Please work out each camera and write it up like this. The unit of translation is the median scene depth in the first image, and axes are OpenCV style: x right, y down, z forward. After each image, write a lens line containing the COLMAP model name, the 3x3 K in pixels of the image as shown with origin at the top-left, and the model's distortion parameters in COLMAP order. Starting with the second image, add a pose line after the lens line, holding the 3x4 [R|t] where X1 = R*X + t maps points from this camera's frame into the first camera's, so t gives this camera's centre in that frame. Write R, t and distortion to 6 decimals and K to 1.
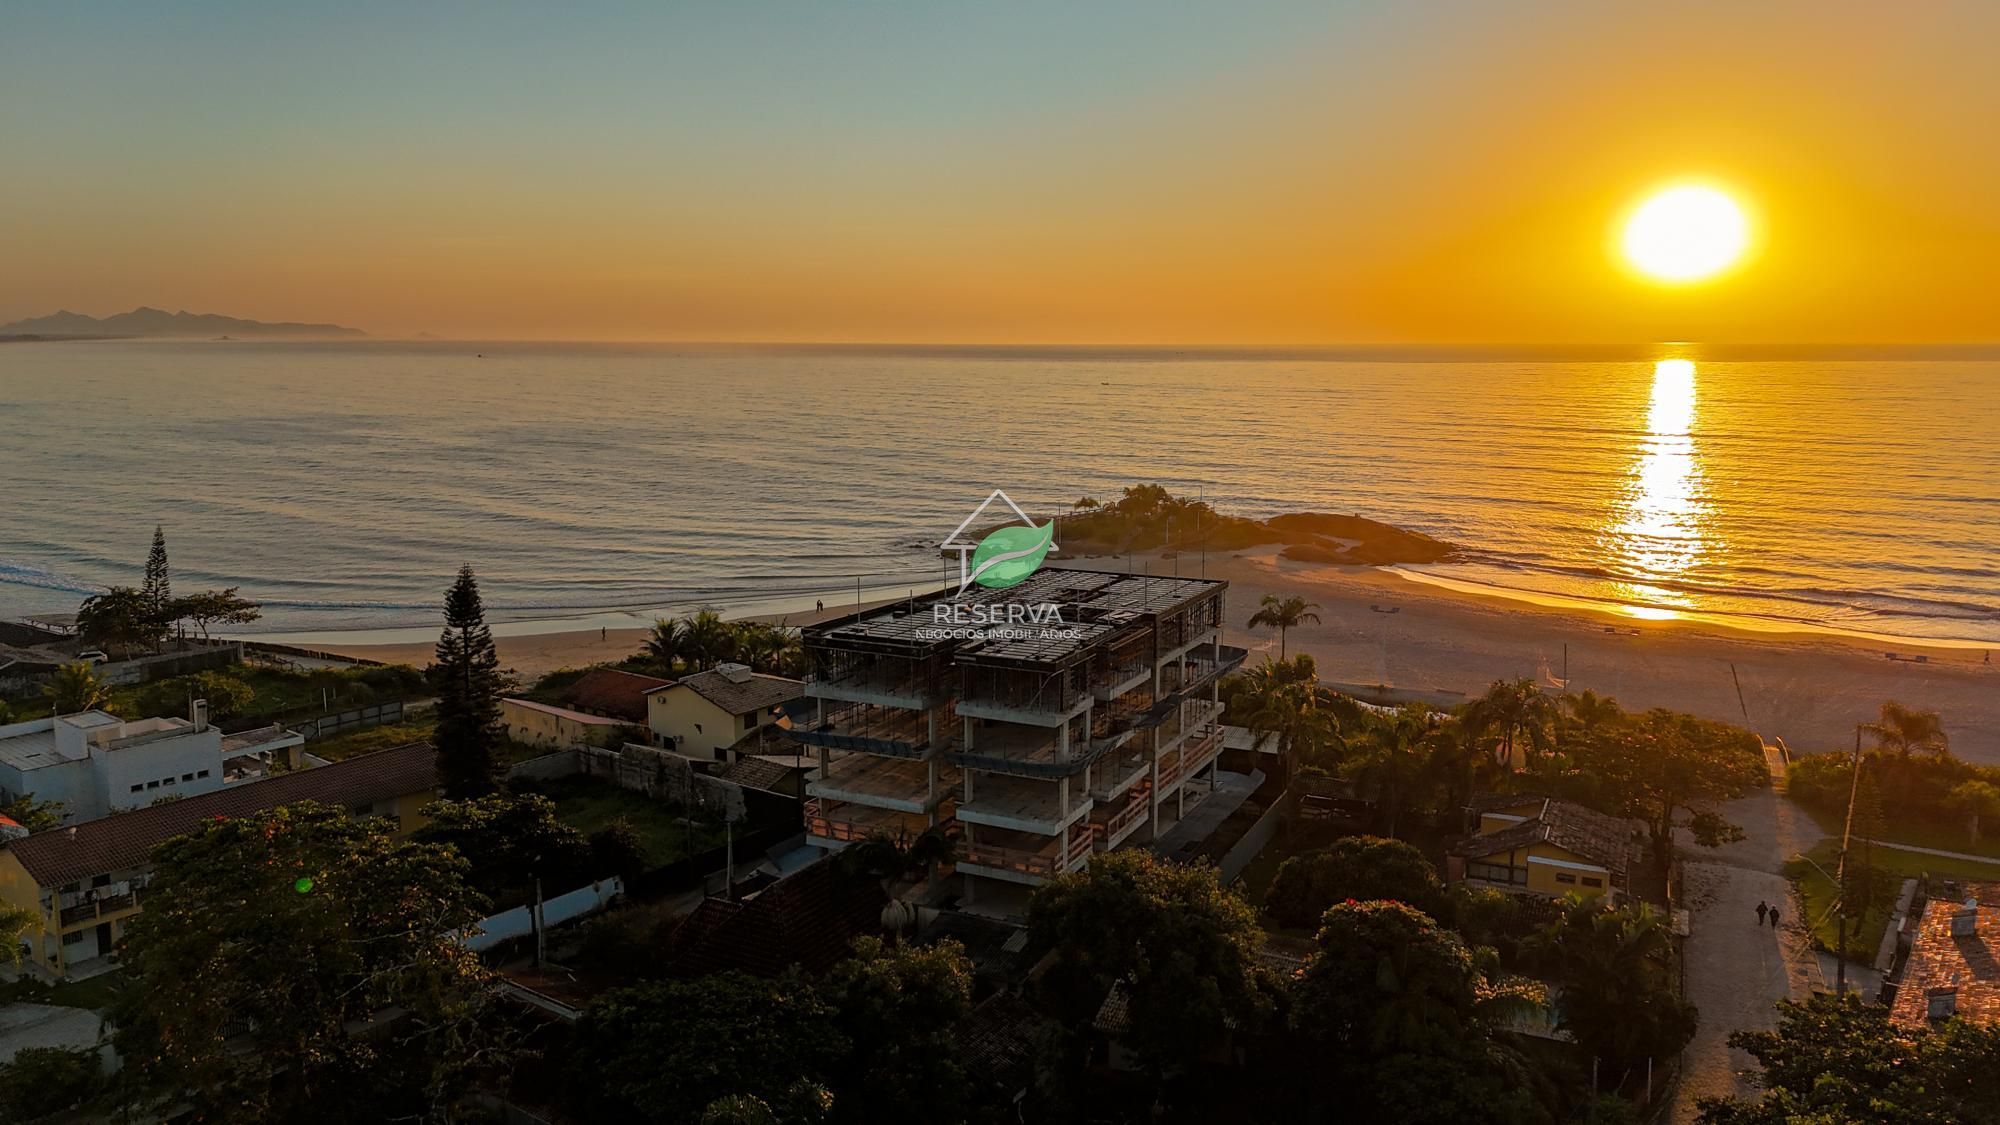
lens RADIAL K [[1369.8, 0, 1113.0], [0, 1369.8, 558.9], [0, 0, 1]] dist [0.079744, -0.061673]
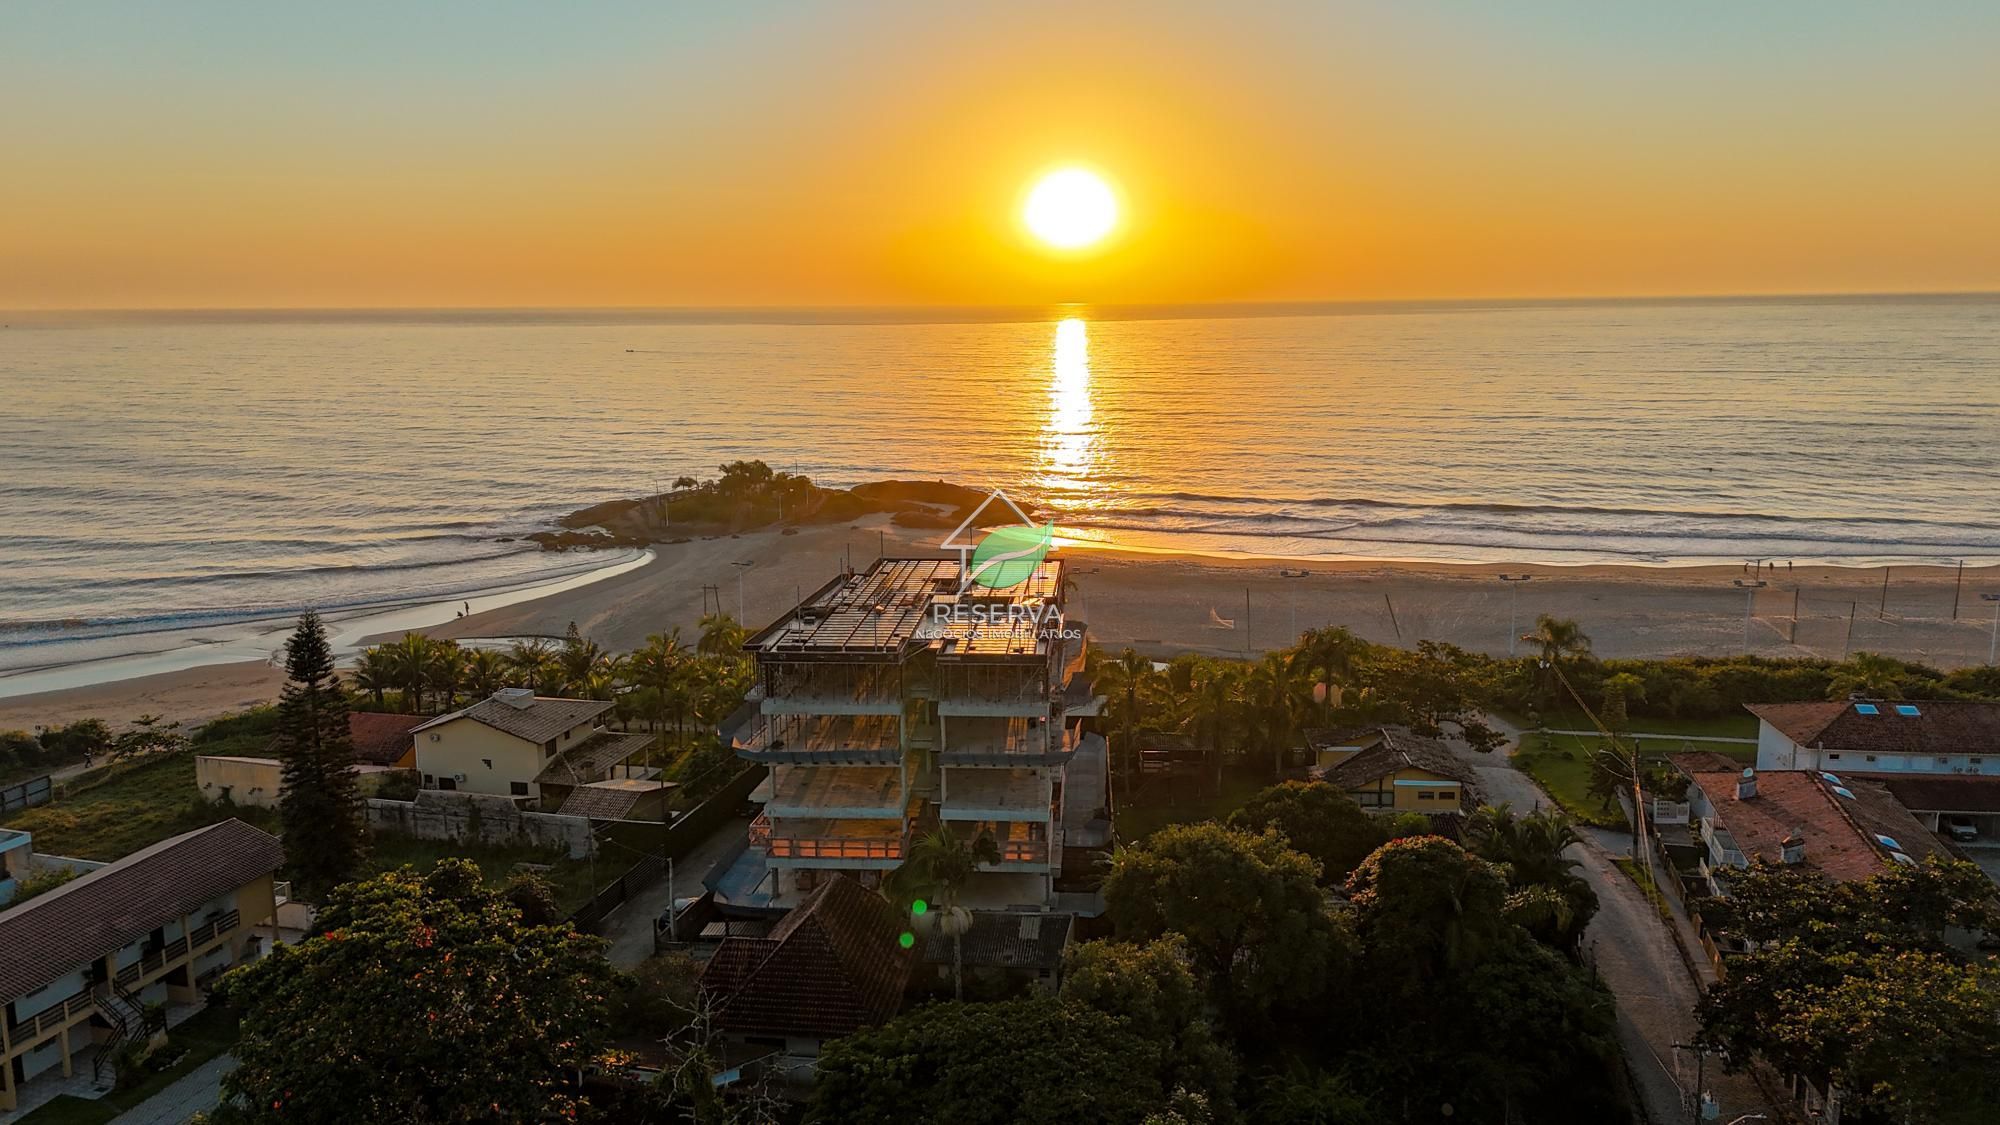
lens RADIAL K [[1341.9, 0, 1020.0], [0, 1341.9, 541.3], [0, 0, 1]] dist [0.078099, -0.057725]
pose [[0.936394, -0.070844, 0.343727, -0.273564], [0.064218, 0.997465, 0.030640, -0.028599], [-0.345026, -0.006618, 0.938570, 0.040074]]
